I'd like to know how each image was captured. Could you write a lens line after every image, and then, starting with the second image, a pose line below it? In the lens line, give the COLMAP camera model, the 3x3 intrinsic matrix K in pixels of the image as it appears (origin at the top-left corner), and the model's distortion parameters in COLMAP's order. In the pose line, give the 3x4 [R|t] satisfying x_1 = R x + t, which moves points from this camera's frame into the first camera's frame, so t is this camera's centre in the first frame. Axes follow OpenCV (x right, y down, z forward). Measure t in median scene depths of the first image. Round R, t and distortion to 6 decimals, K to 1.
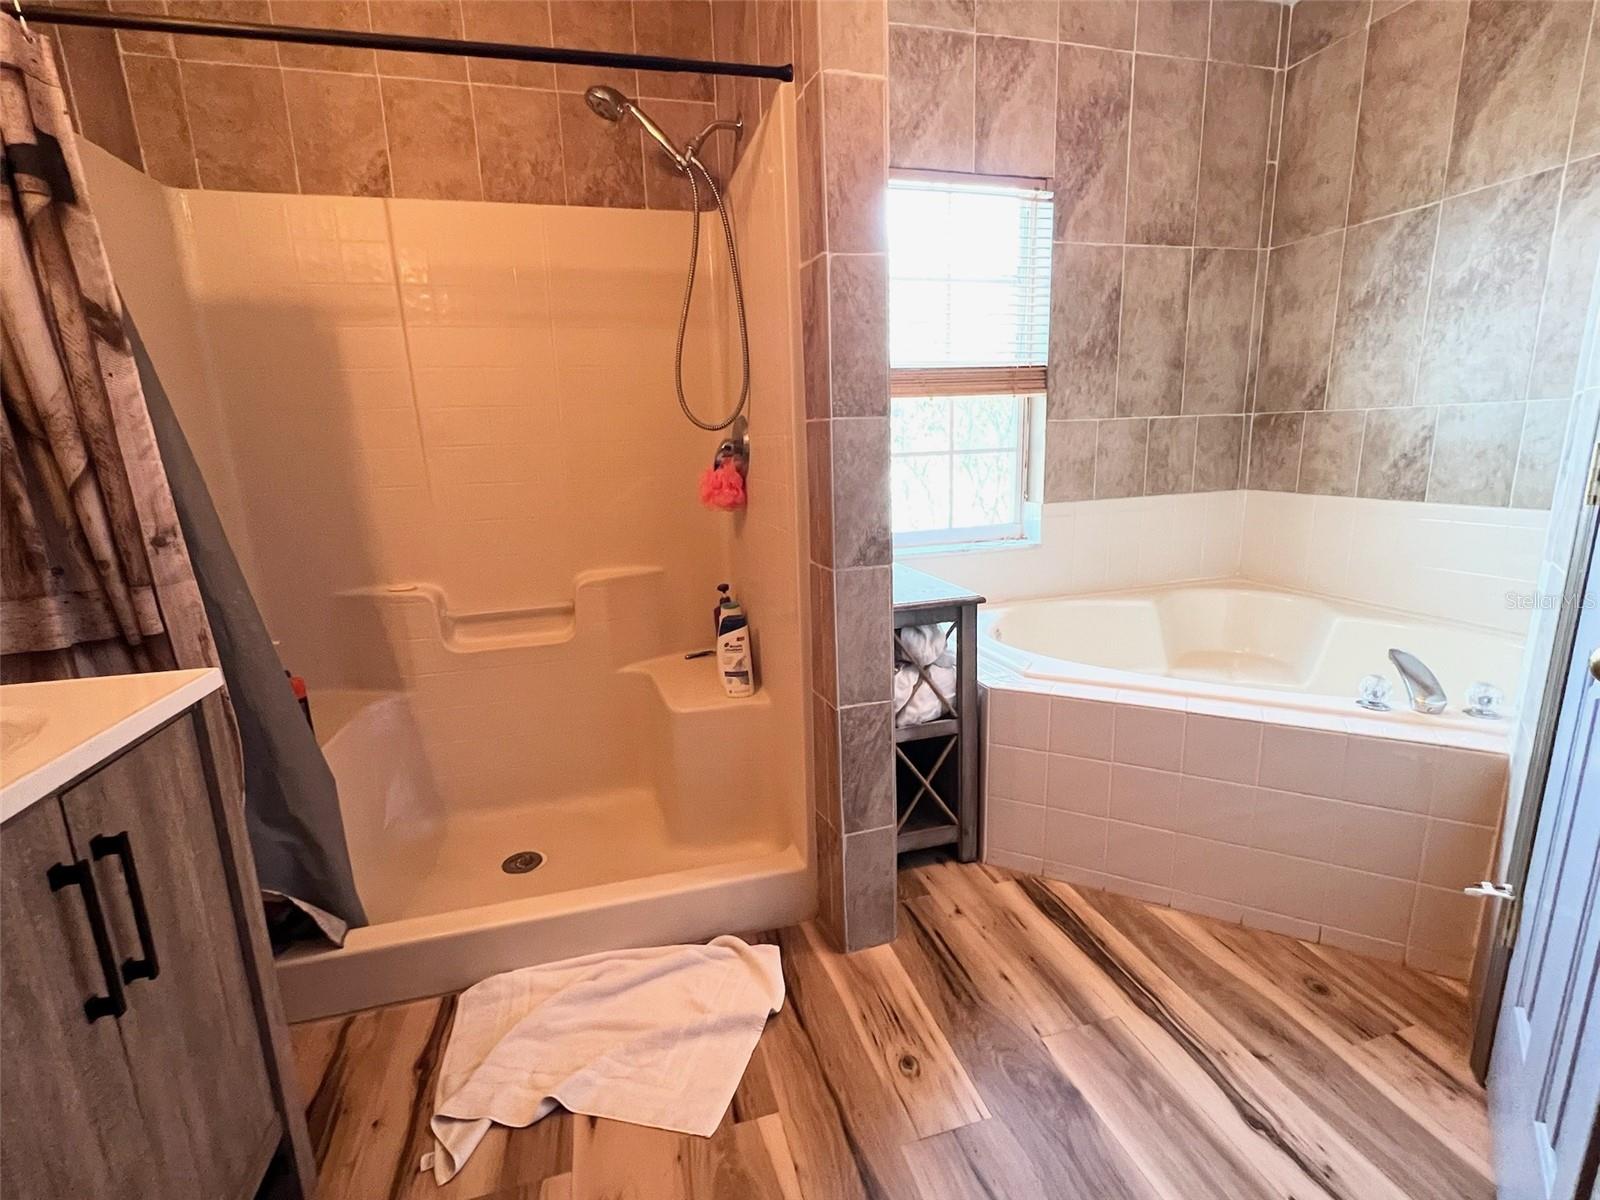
lens RADIAL K [[735.8, 0, 801.6], [0, 735.8, 604.8], [0, 0, 1]] dist [-0.002007, 0.000922]
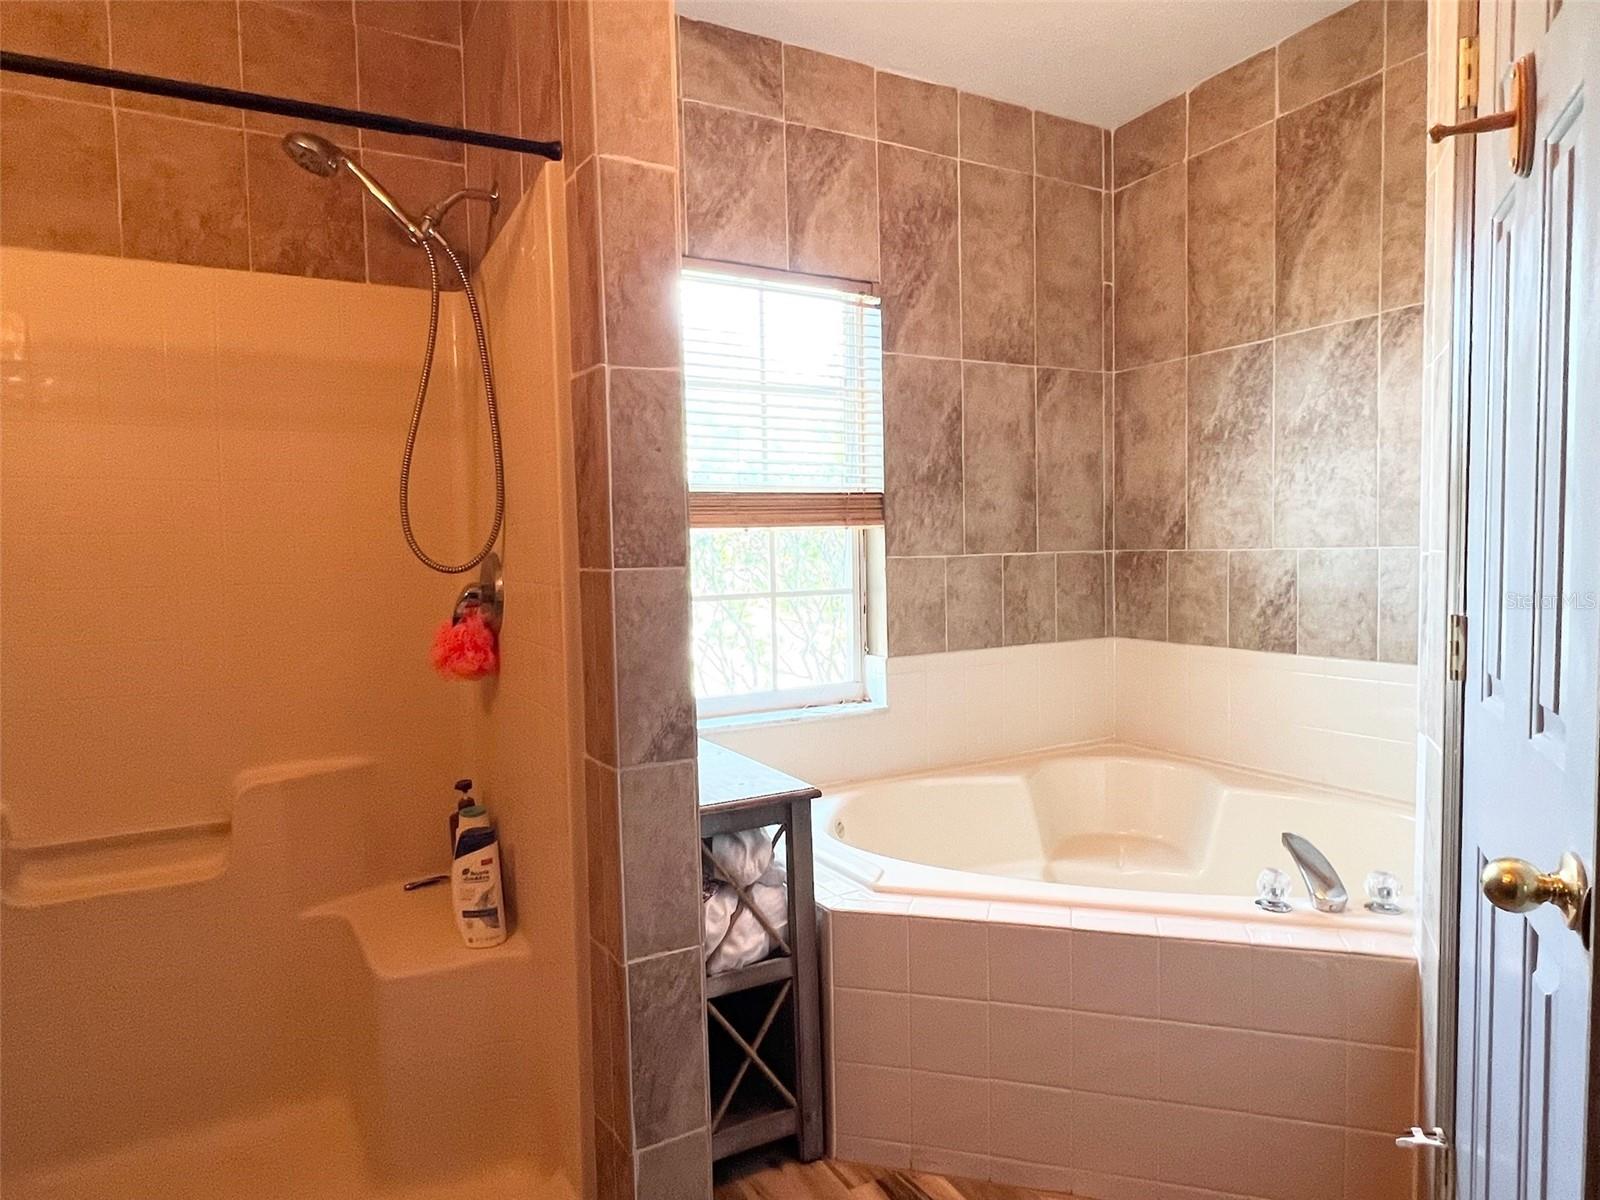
lens RADIAL K [[958.0, 0, 804.5], [0, 958.0, 610.1], [0, 0, 1]] dist [-0.002185, -0.000330]
pose [[0.974794, -0.000153, 0.223109, 0.009636], [0.037095, 0.986192, -0.161396, -0.033762], [-0.220004, 0.165604, 0.961340, 0.009176]]
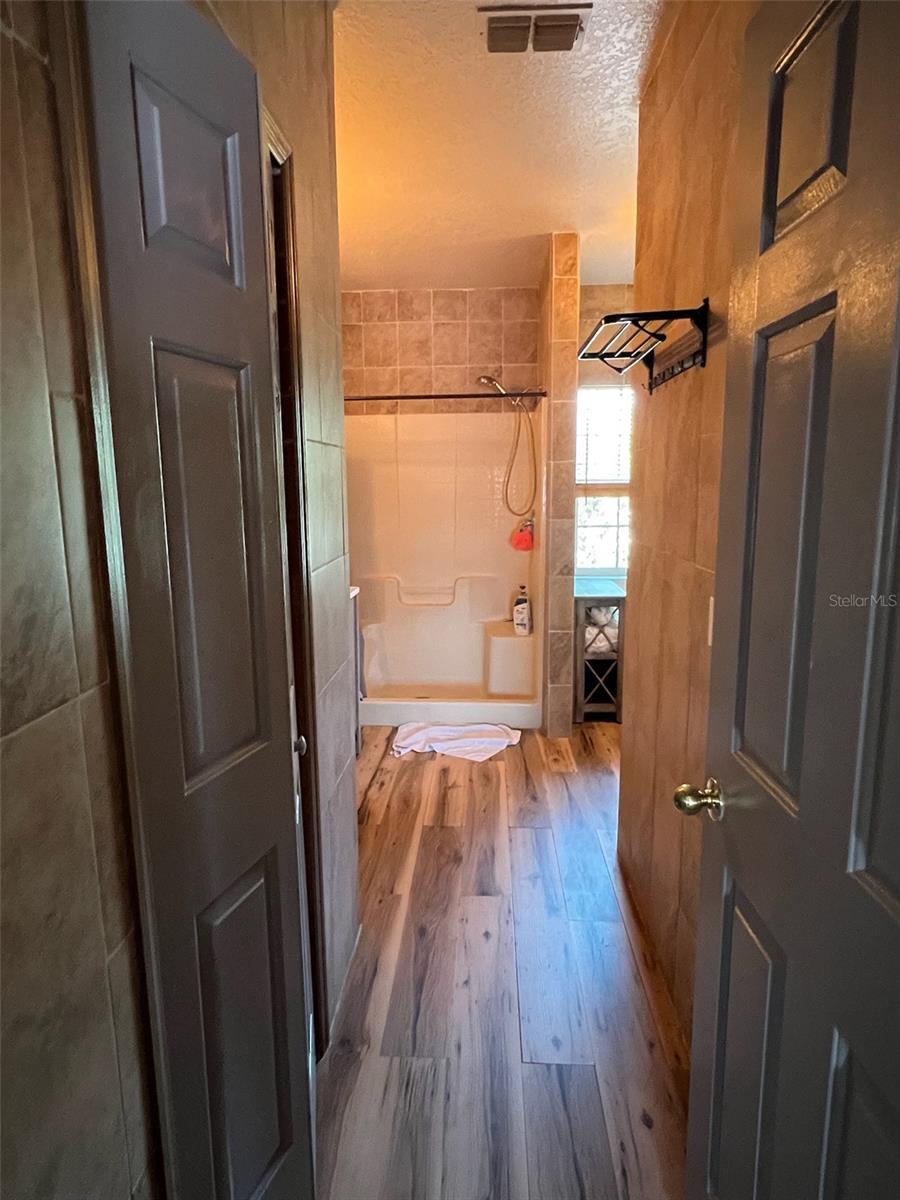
lens RADIAL K [[718.5, 0, 442.5], [0, 718.5, 602.8], [0, 0, 1]] dist [-0.002185, -0.000330]
pose [[0.943982, 0.078820, -0.320447, 0.397792], [-0.093403, 0.995165, -0.030368, 0.123388], [0.316504, 0.058598, 0.946780, -1.190893]]
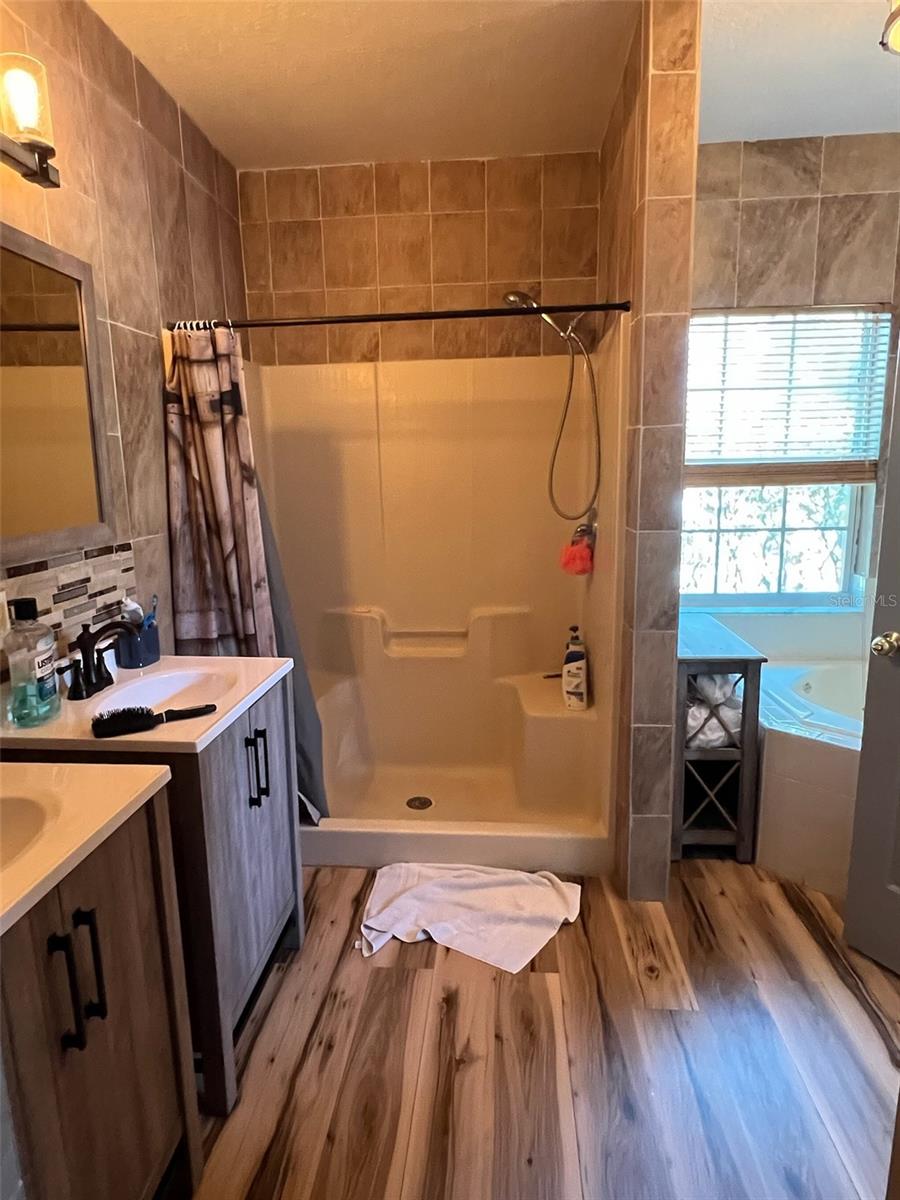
lens RADIAL K [[718.5, 0, 441.7], [0, 718.5, 603.2], [0, 0, 1]] dist [-0.002185, -0.000330]
pose [[0.935803, 0.079638, -0.343409, 0.135034], [-0.087325, 0.996156, -0.006951, -0.046475], [0.341536, 0.036493, 0.939160, -0.381176]]
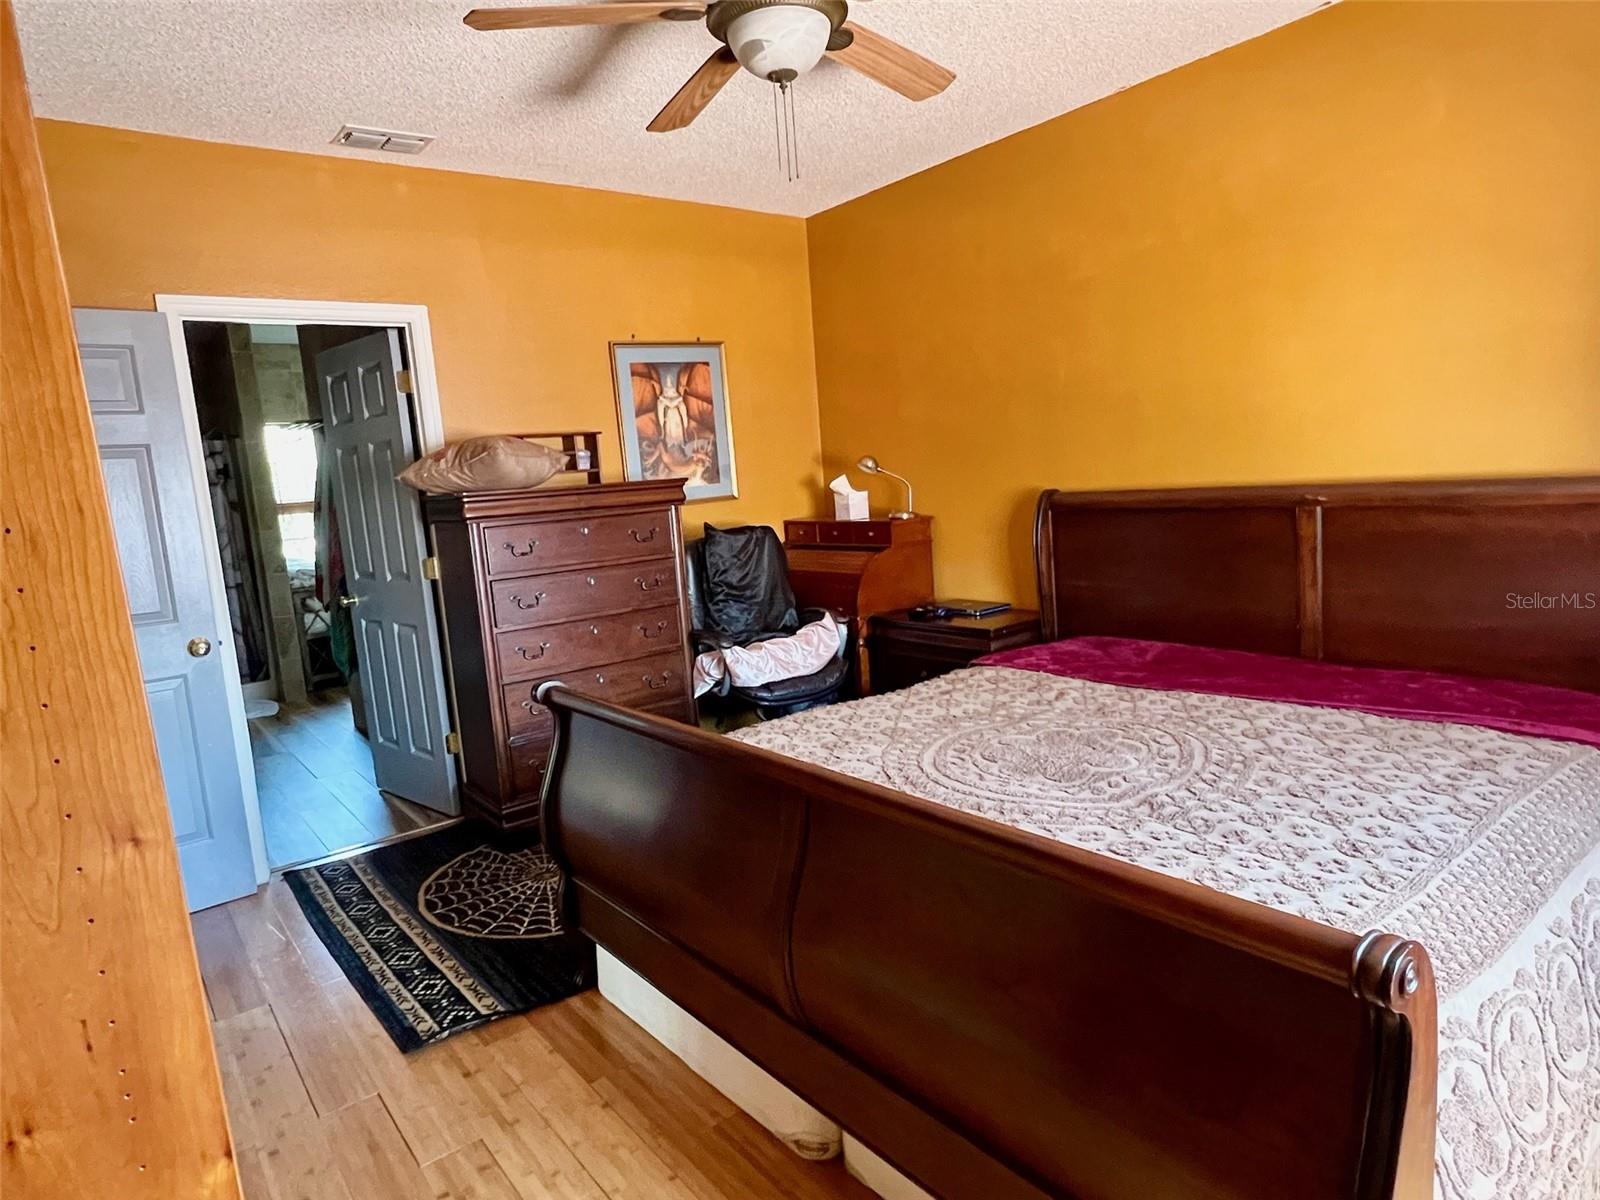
lens RADIAL K [[958.0, 0, 802.3], [0, 958.0, 600.5], [0, 0, 1]] dist [-0.002185, -0.000330]
pose [[0.925902, -0.087777, 0.367424, 0.541973], [0.125790, 0.988763, -0.080775, 0.569144], [-0.356205, 0.121008, 0.926539, -3.054476]]
